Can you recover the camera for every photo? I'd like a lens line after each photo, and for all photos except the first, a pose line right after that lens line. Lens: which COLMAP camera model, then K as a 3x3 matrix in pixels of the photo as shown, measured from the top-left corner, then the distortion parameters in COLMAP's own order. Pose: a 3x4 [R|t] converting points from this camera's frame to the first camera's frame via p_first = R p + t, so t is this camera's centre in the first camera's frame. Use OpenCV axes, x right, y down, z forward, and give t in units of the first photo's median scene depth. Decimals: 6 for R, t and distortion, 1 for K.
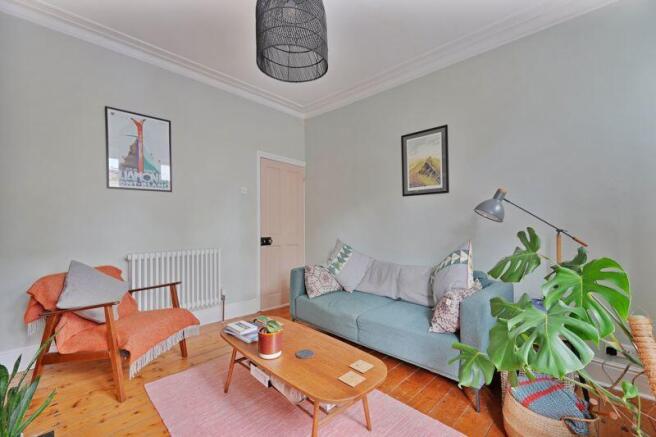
lens RADIAL K [[283.0, 0, 328.4], [0, 283.0, 219.2], [0, 0, 1]] dist [0.002016, 0.000081]
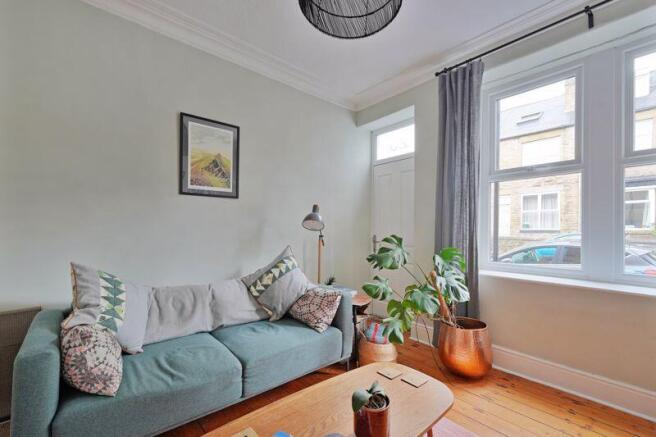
lens RADIAL K [[283.0, 0, 334.3], [0, 283.0, 230.5], [0, 0, 1]] dist [0.002016, 0.000081]
pose [[0.075850, 0.004481, 0.997109, -0.472577], [-0.009558, 0.999947, -0.003767, 0.011862], [-0.997073, -0.009244, 0.075889, 0.581498]]
